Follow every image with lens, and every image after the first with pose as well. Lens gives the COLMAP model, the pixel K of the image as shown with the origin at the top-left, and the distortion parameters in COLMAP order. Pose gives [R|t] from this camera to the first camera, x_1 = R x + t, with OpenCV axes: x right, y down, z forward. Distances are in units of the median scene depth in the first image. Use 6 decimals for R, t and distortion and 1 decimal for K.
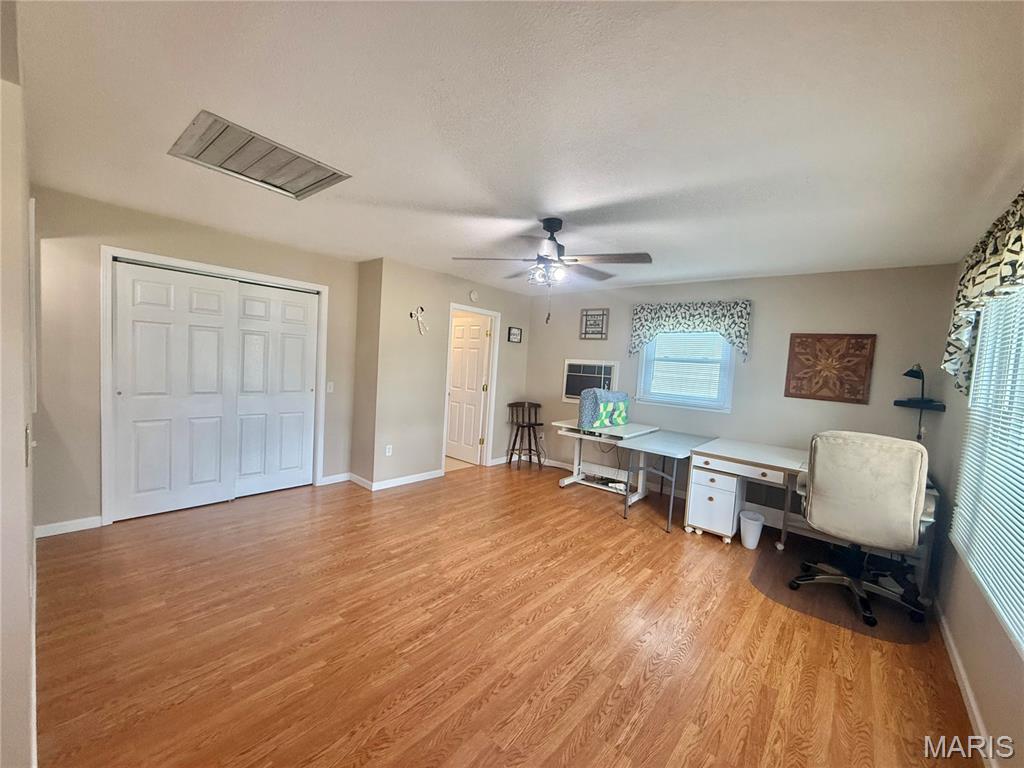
lens RADIAL K [[408.6, 0, 508.5], [0, 408.6, 385.9], [0, 0, 1]] dist [0.002195, -0.001742]
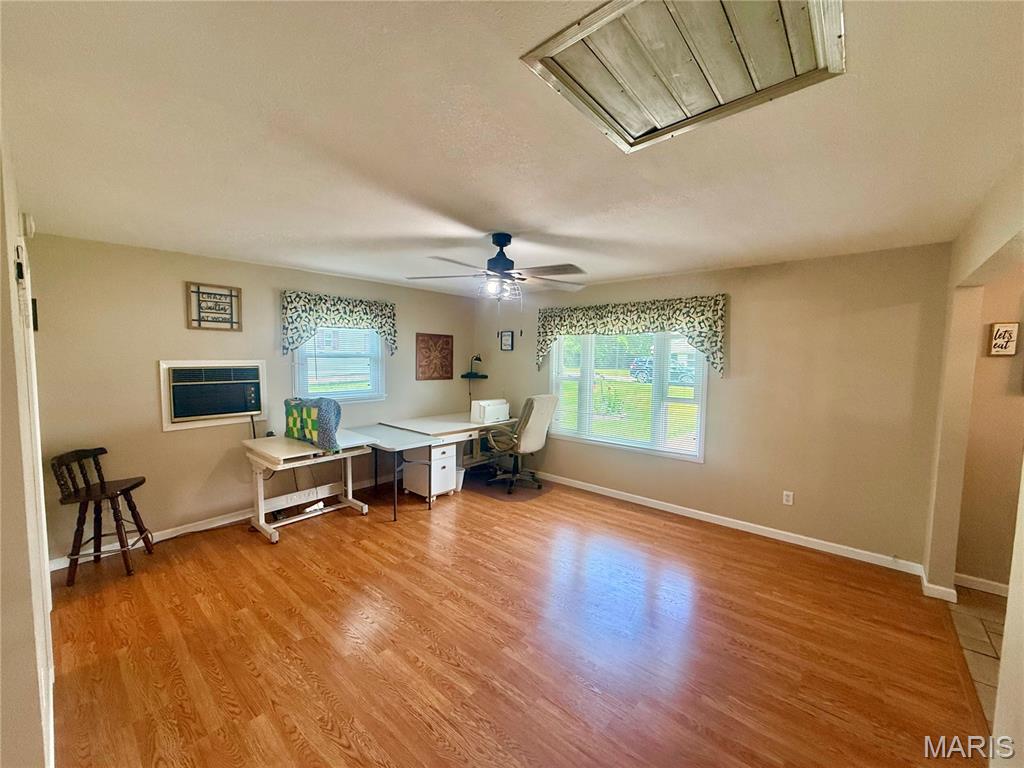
lens RADIAL K [[408.6, 0, 507.6], [0, 408.6, 386.4], [0, 0, 1]] dist [0.002195, -0.001742]
pose [[0.014165, -0.132812, 0.991040, -0.638944], [0.052456, 0.989873, 0.131906, -0.113771], [-0.998523, 0.050118, 0.020988, 0.672284]]
